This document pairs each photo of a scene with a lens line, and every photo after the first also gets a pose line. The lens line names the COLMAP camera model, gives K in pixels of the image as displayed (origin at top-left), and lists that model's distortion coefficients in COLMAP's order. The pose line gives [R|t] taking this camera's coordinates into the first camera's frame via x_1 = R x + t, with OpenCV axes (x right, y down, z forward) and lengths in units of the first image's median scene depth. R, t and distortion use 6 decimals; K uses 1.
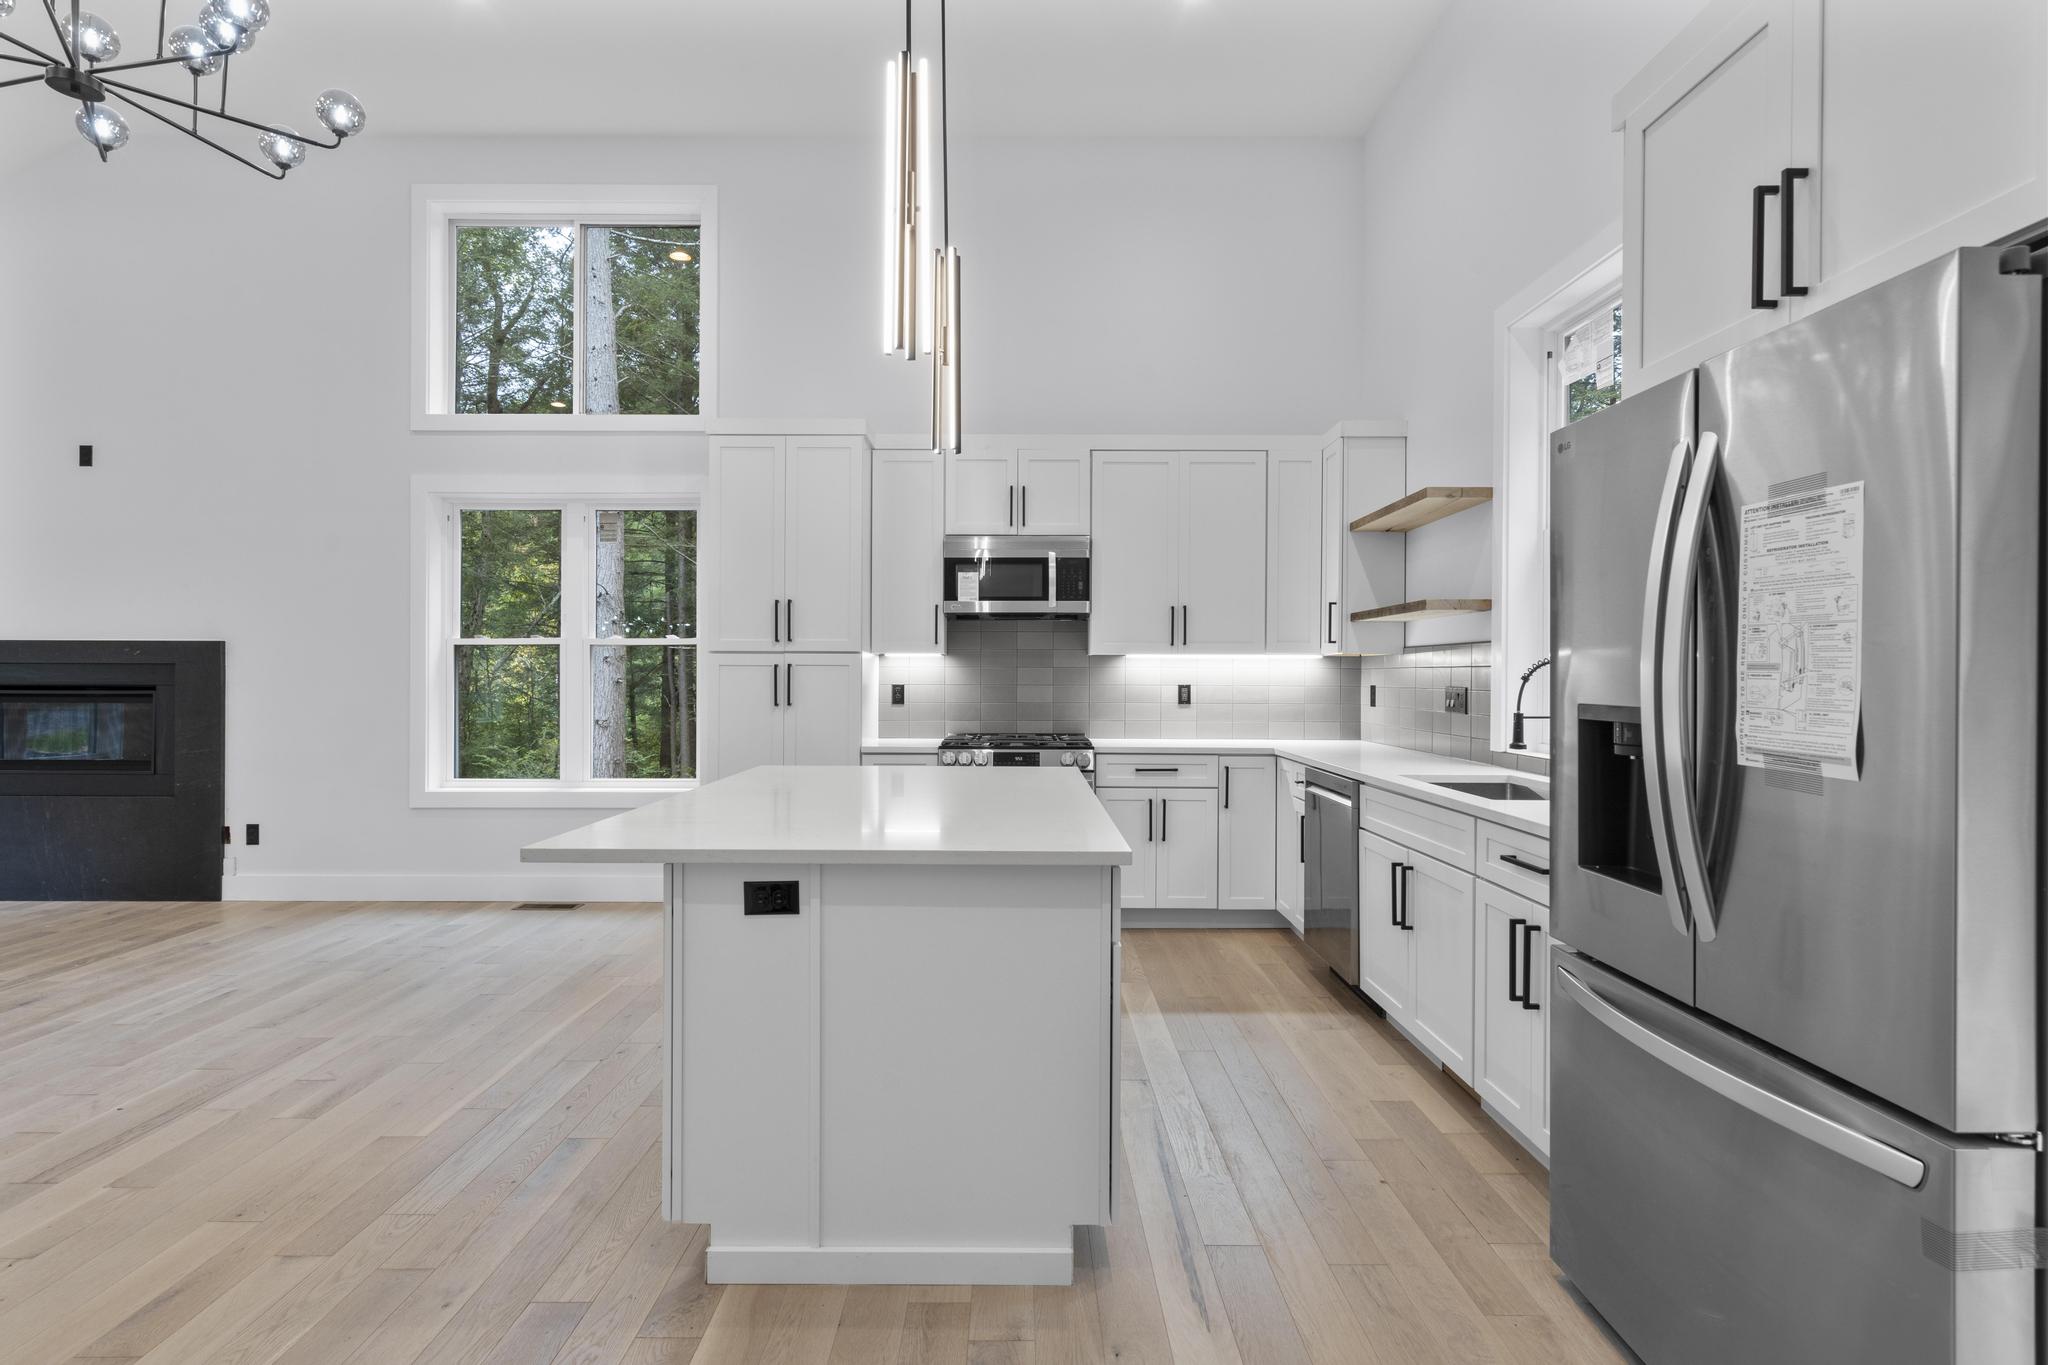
lens RADIAL K [[992.2, 0, 1001.6], [0, 992.2, 678.6], [0, 0, 1]] dist [0.003747, 0.001909]
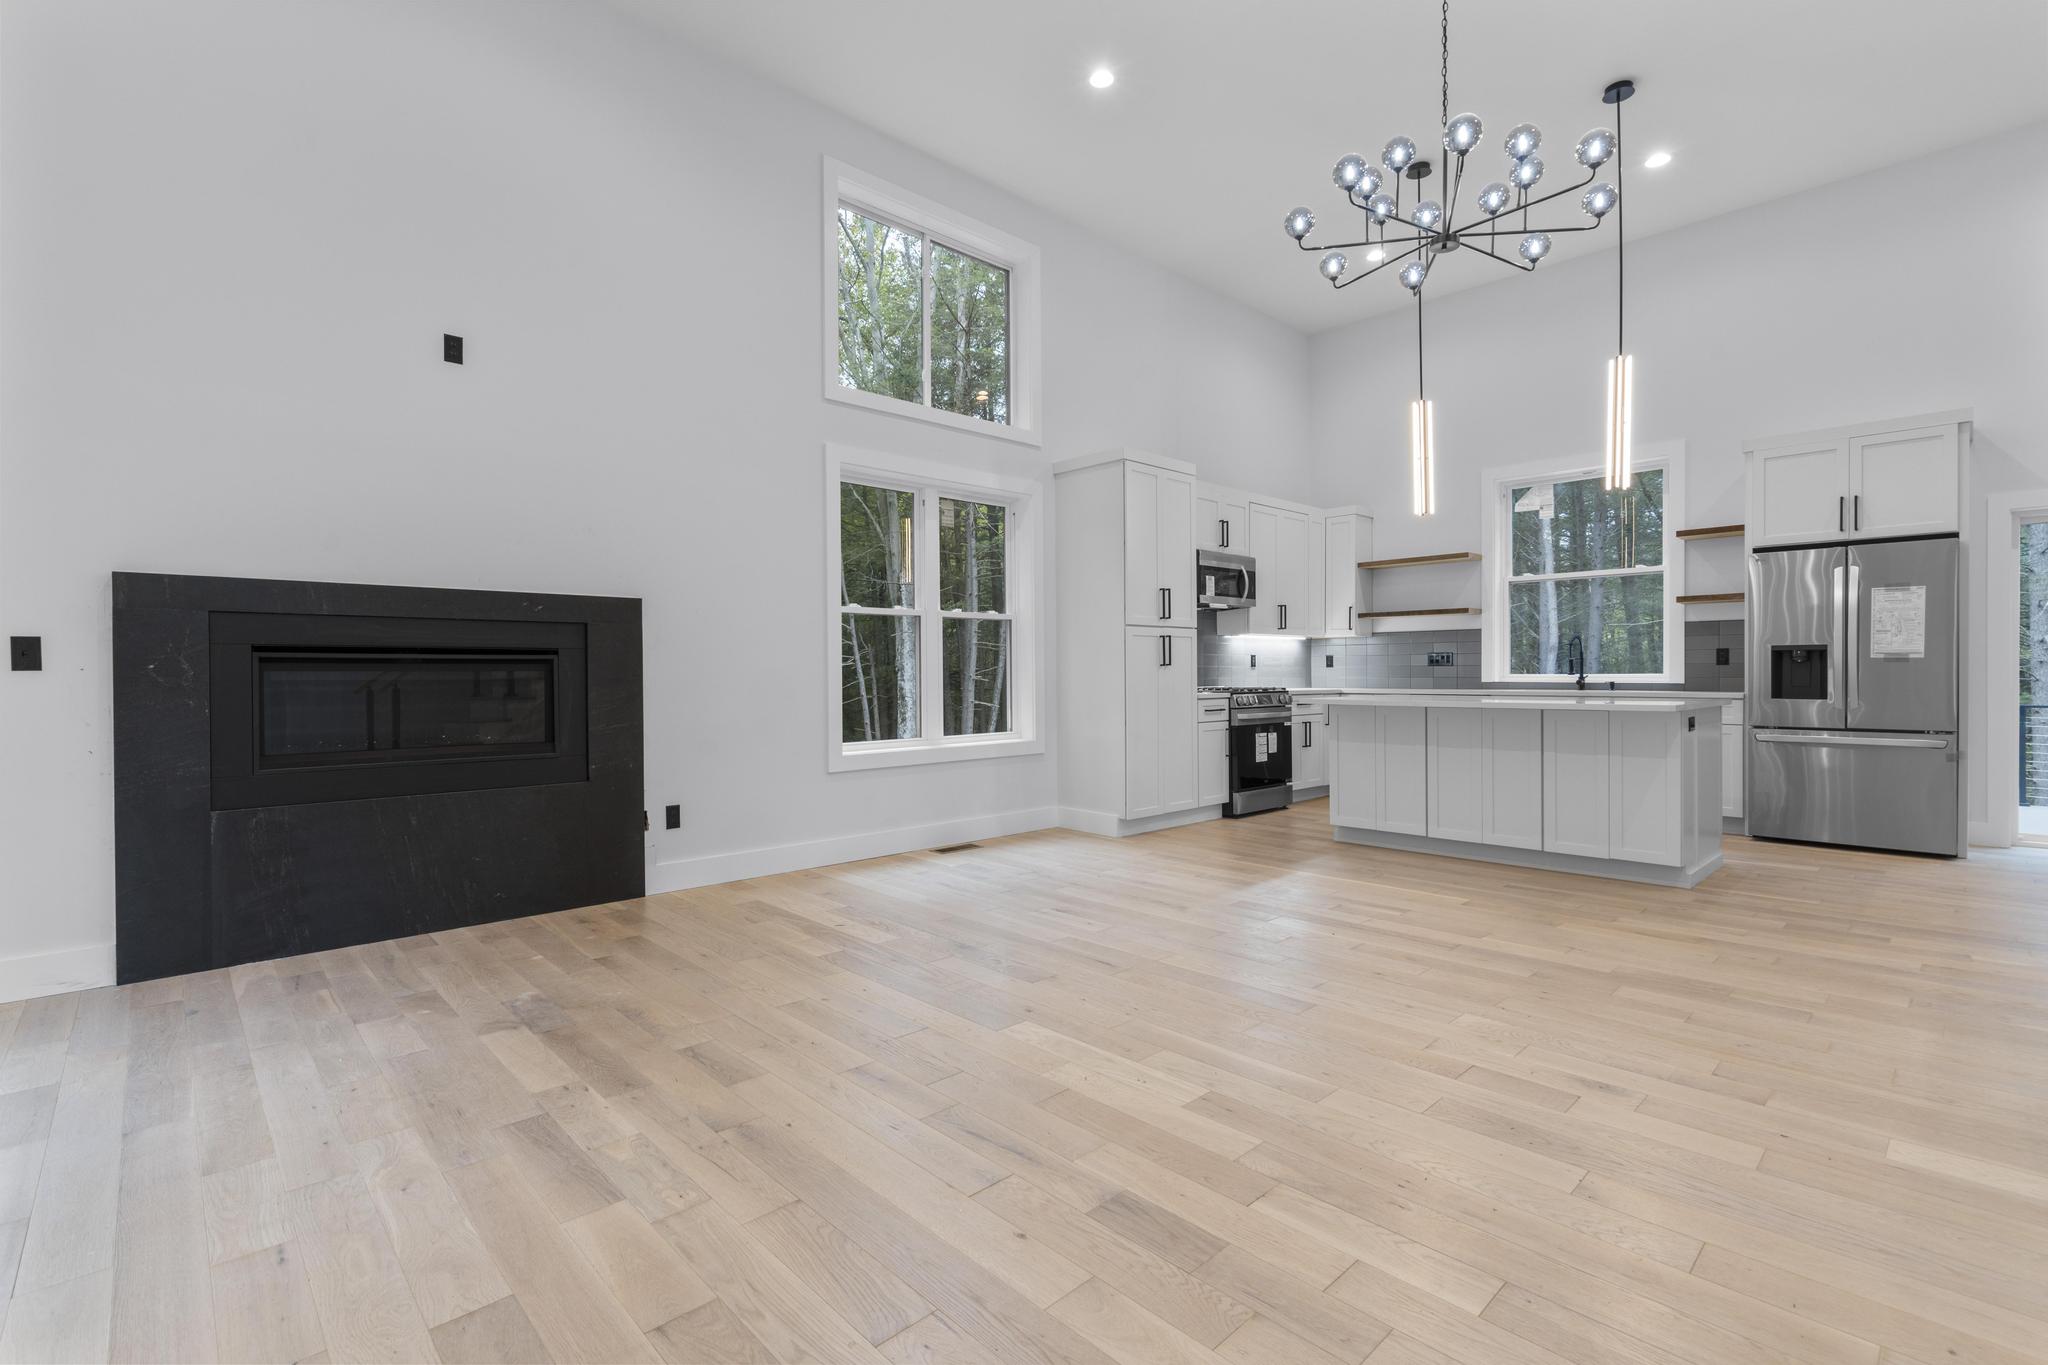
lens RADIAL K [[935.1, 0, 1009.7], [0, 935.1, 673.8], [0, 0, 1]] dist [-0.005781, 0.002368]
pose [[0.728467, -0.007932, 0.685035, -1.191686], [0.010555, 0.999944, 0.000354, 0.033628], [-0.684999, 0.006973, 0.728510, 0.198832]]
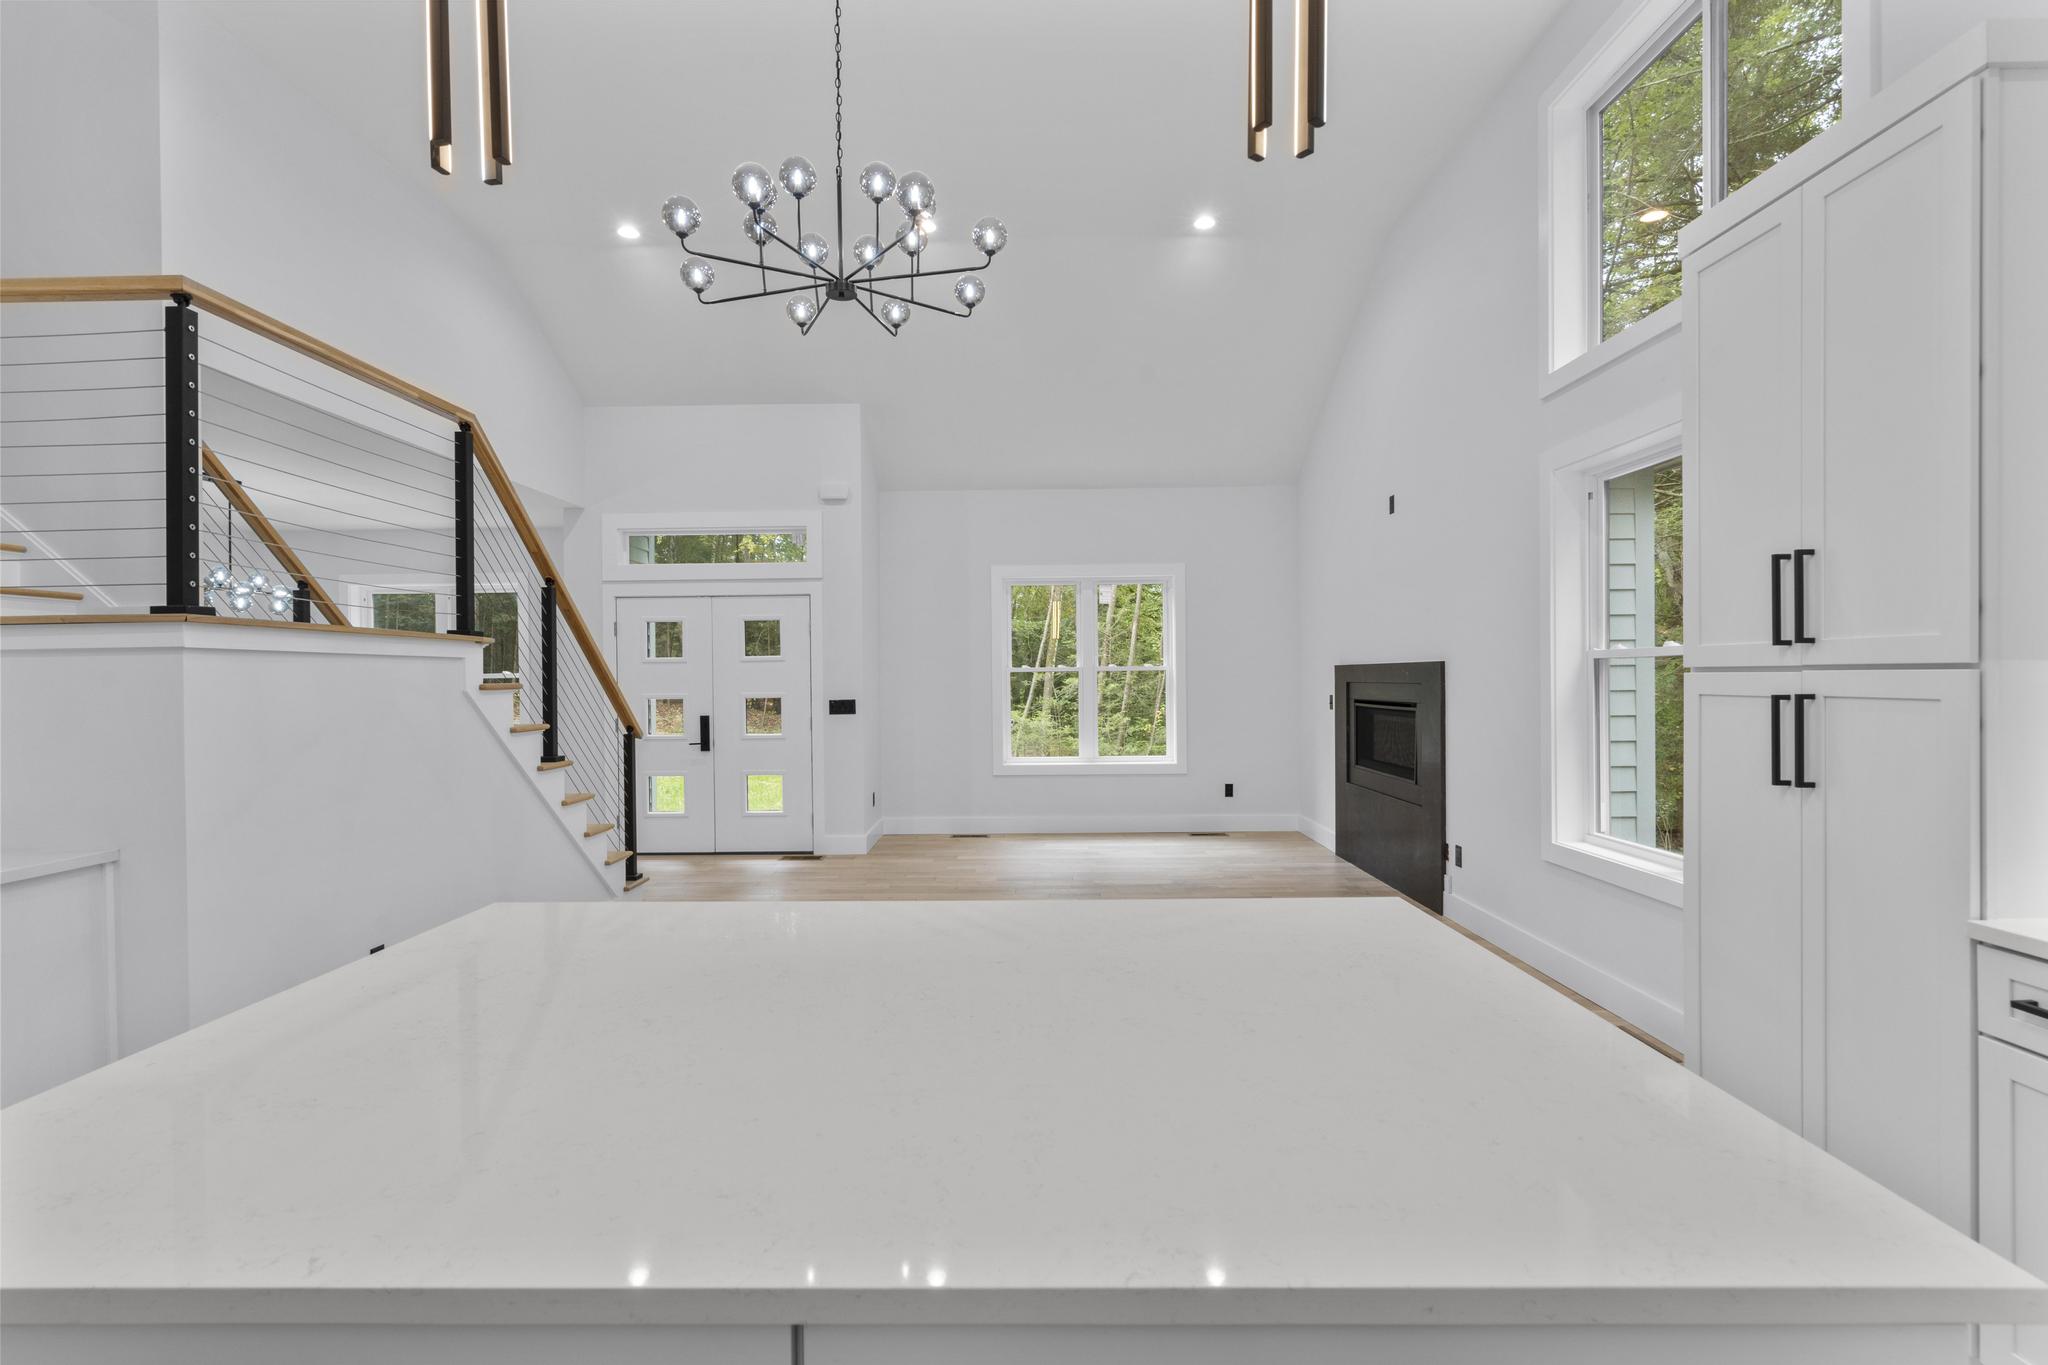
lens RADIAL K [[935.1, 0, 1034.0], [0, 935.1, 679.0], [0, 0, 1]] dist [-0.005781, 0.002368]
pose [[0.007496, -0.001534, -0.999971, 0.182667], [0.004321, 0.999990, -0.001501, -0.021394], [0.999963, -0.004309, 0.007503, 0.617878]]
